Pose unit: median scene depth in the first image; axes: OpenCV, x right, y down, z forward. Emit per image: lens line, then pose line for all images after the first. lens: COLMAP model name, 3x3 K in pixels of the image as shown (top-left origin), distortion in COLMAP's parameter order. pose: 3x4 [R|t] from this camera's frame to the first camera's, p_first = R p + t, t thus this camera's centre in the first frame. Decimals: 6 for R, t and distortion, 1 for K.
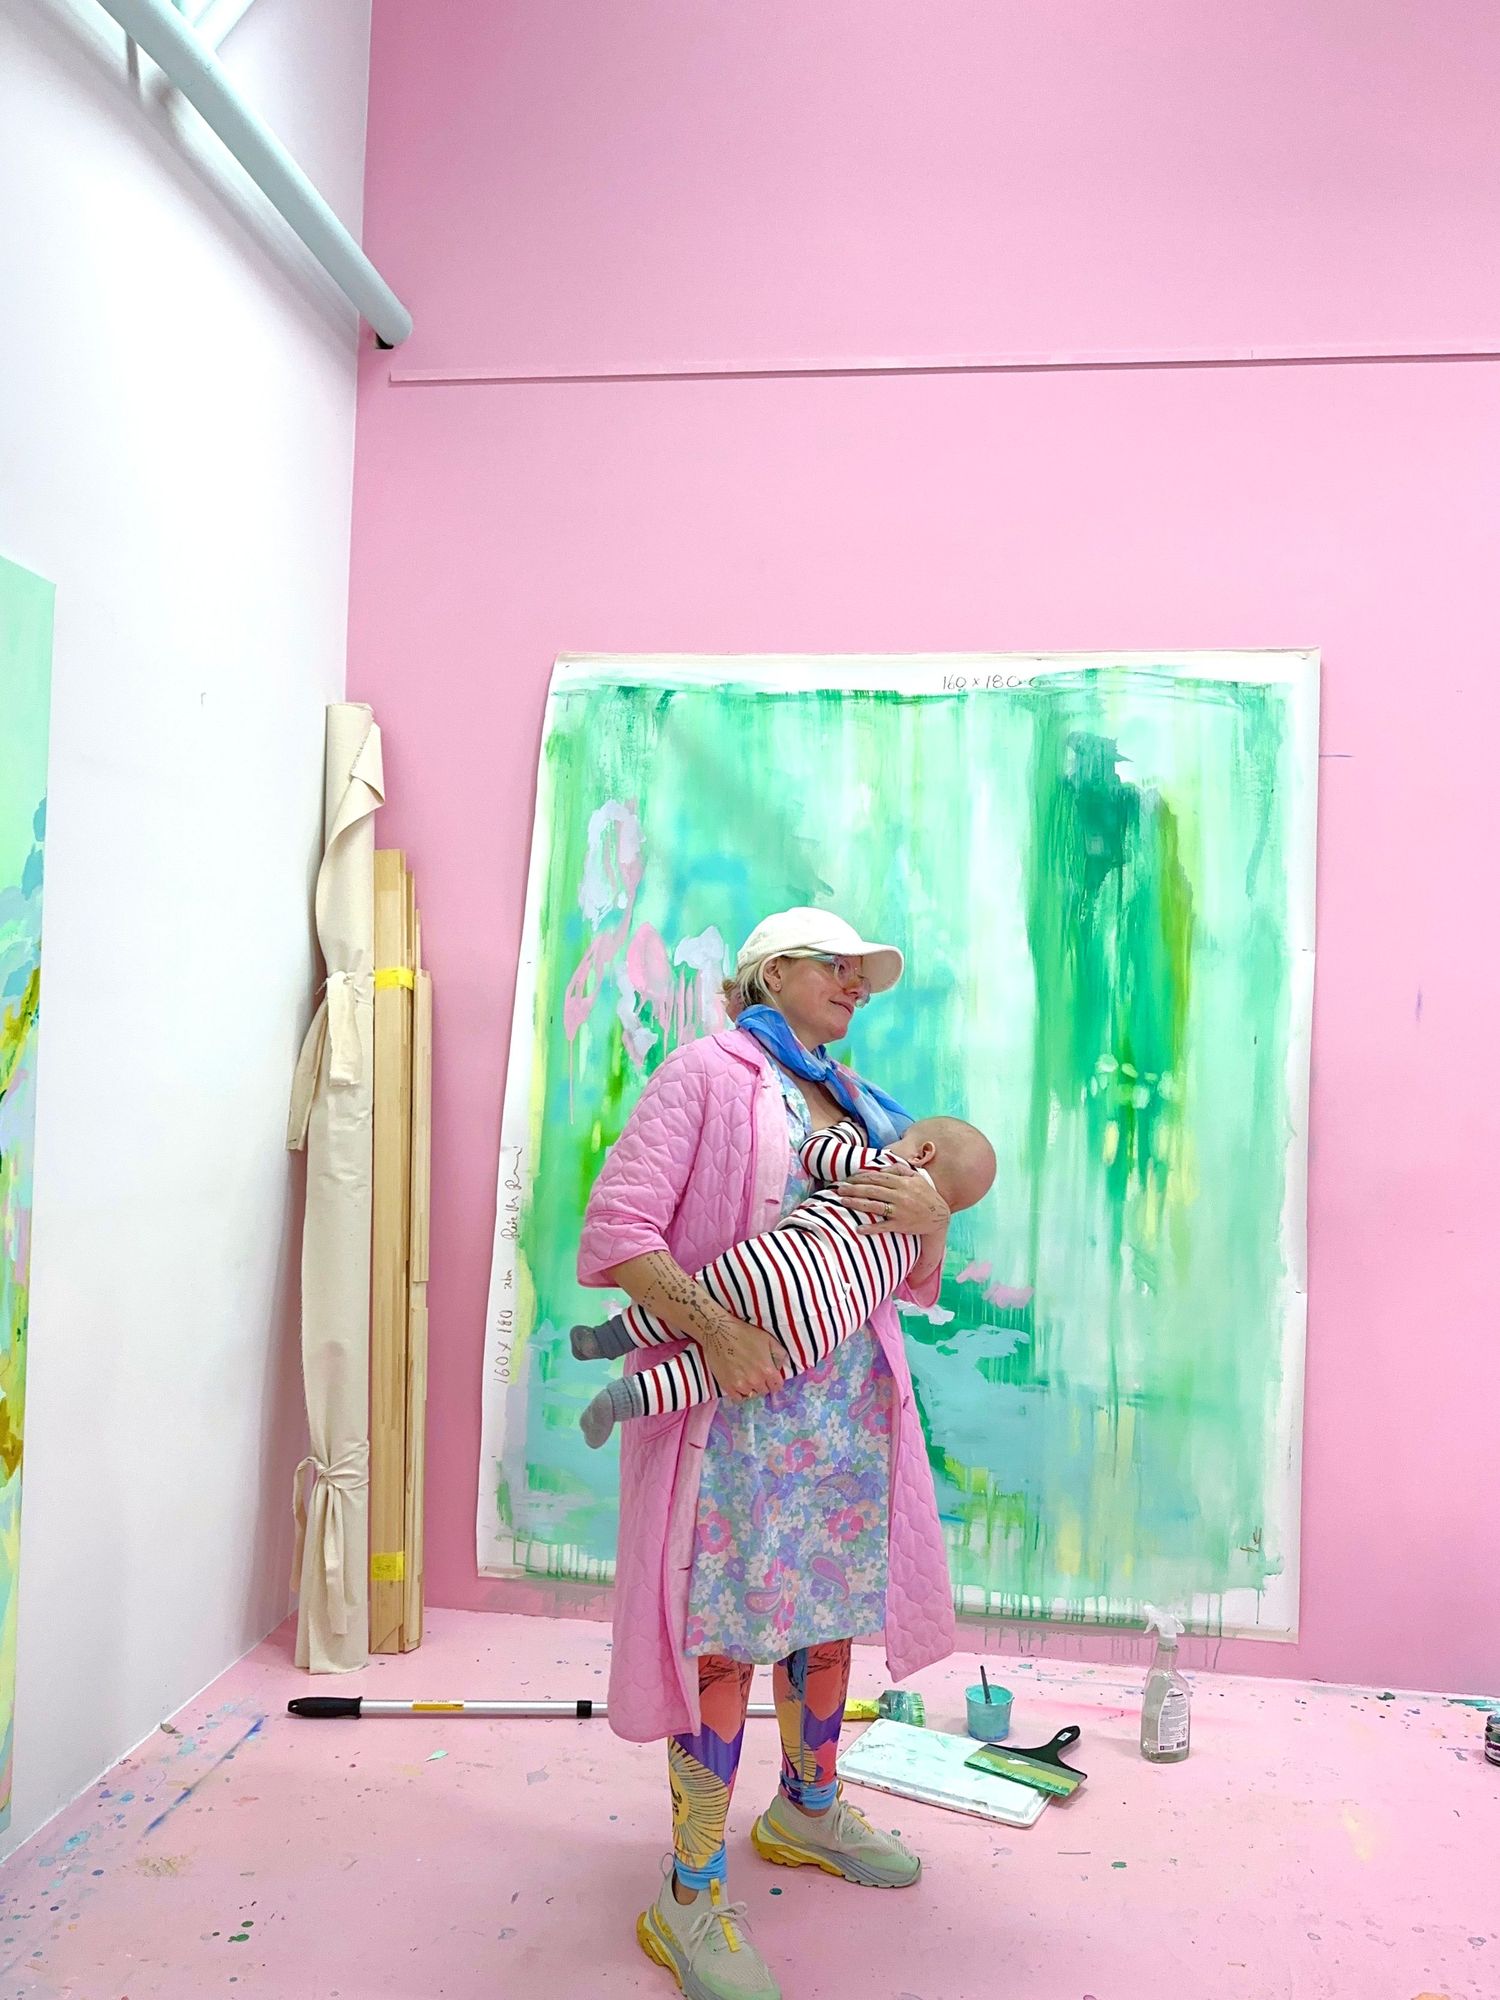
lens RADIAL K [[1413.9, 0, 736.4], [0, 1413.9, 995.5], [0, 0, 1]] dist [0.063671, -0.030669]
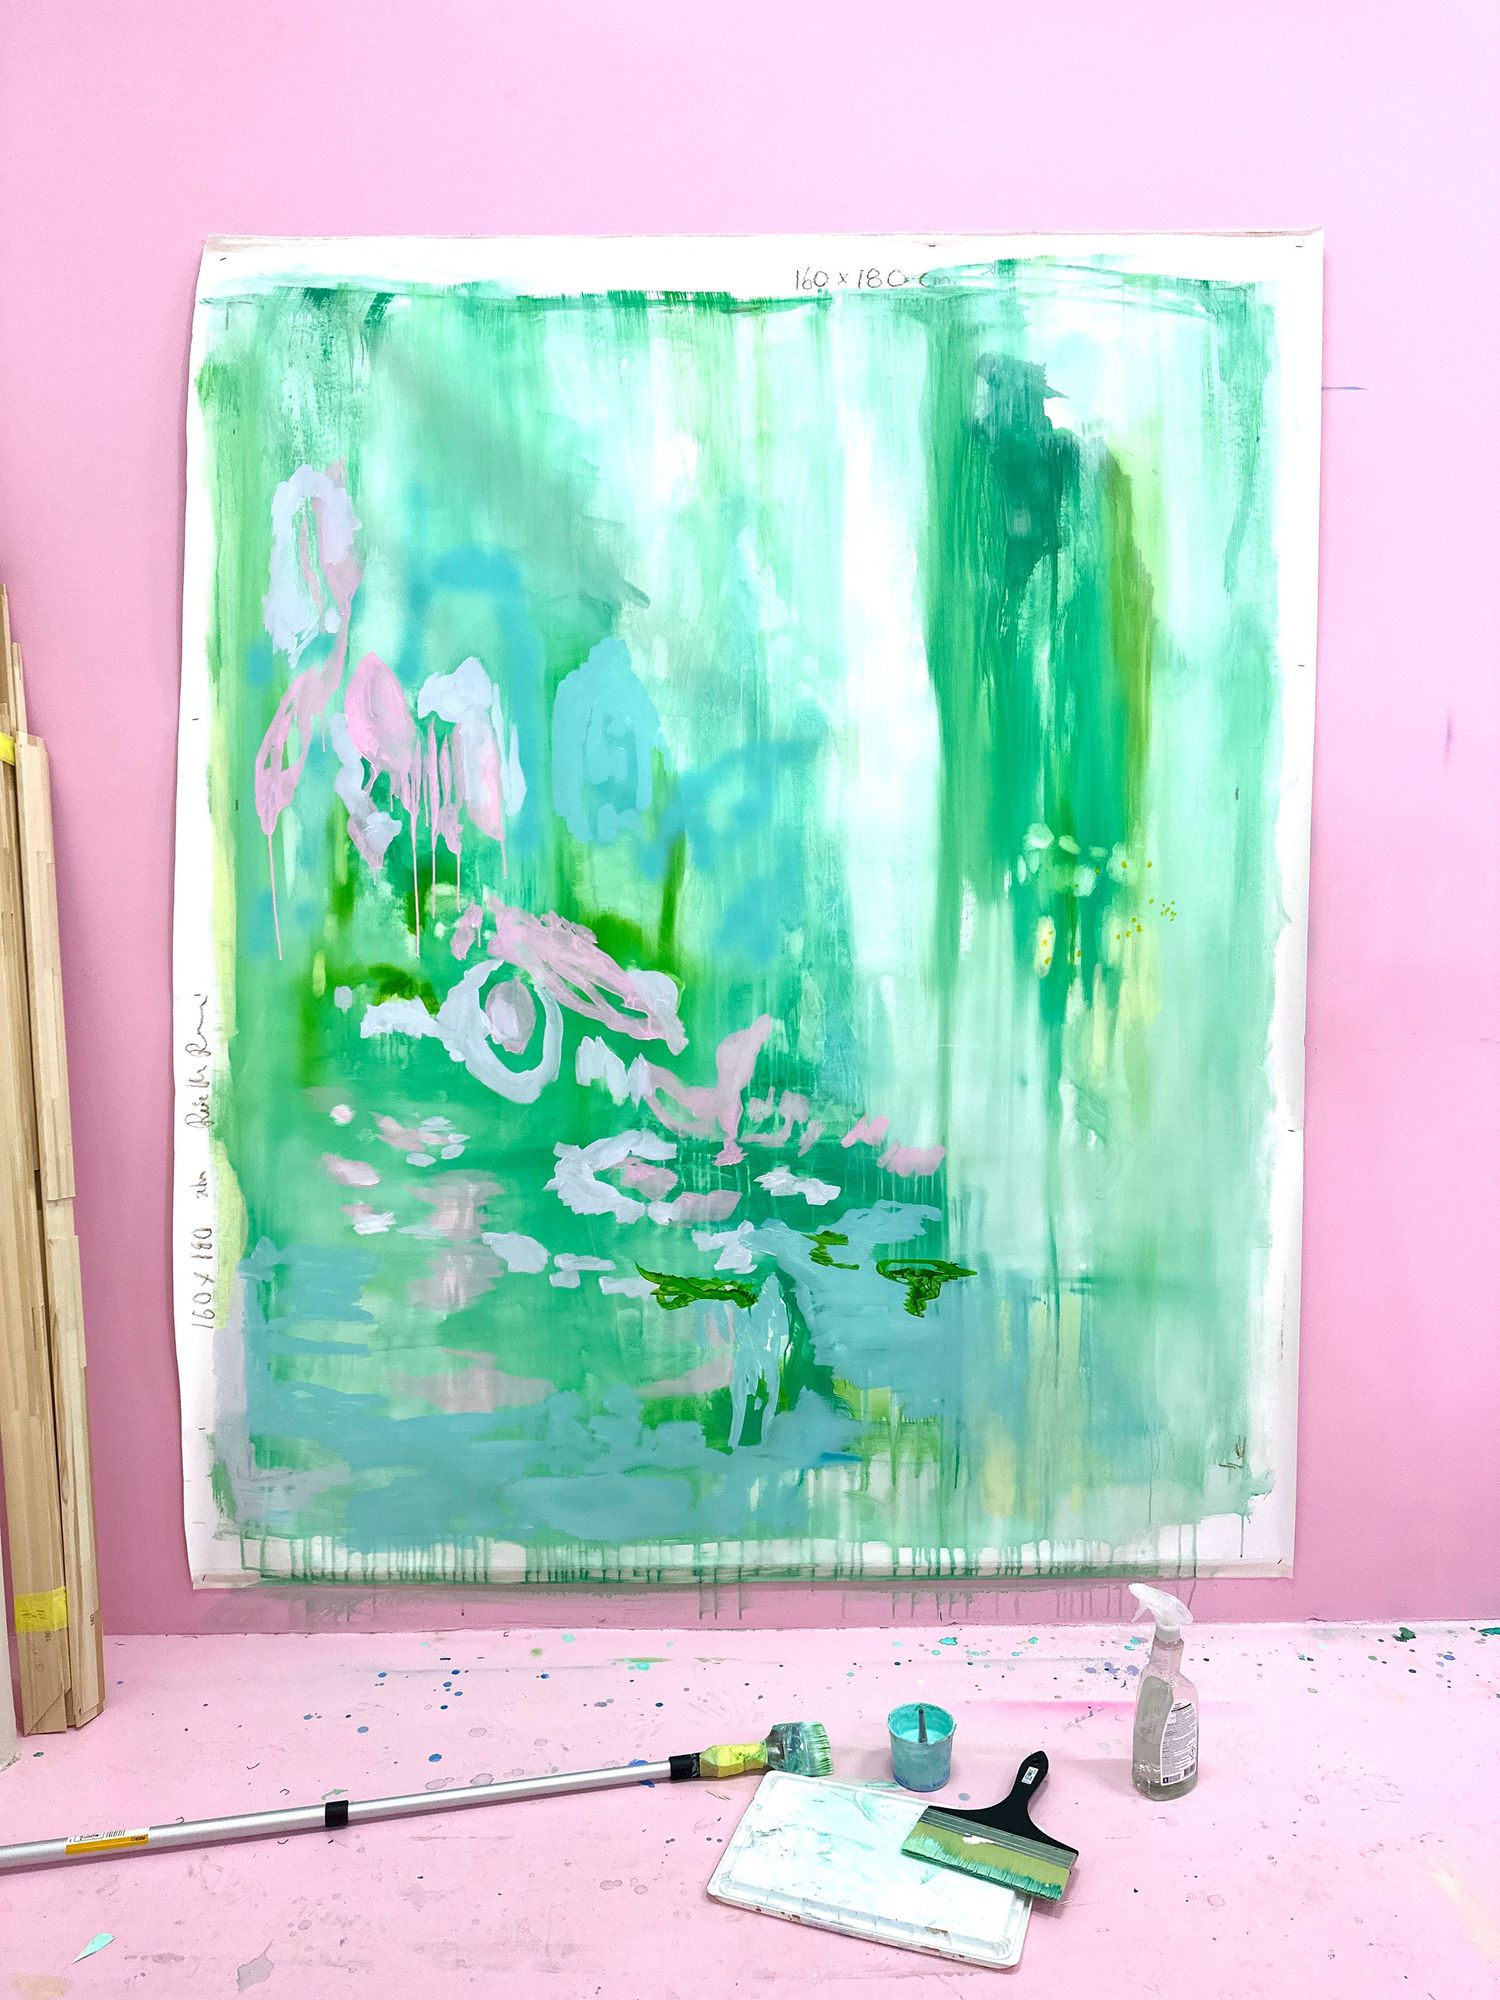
lens RADIAL K [[1413.9, 0, 739.5], [0, 1413.9, 1004.1], [0, 0, 1]] dist [0.063671, -0.030669]
pose [[0.988896, -0.053755, 0.138547, 0.006568], [0.035152, 0.990442, 0.133379, 0.030470], [-0.144392, -0.127028, 0.981333, 0.301522]]
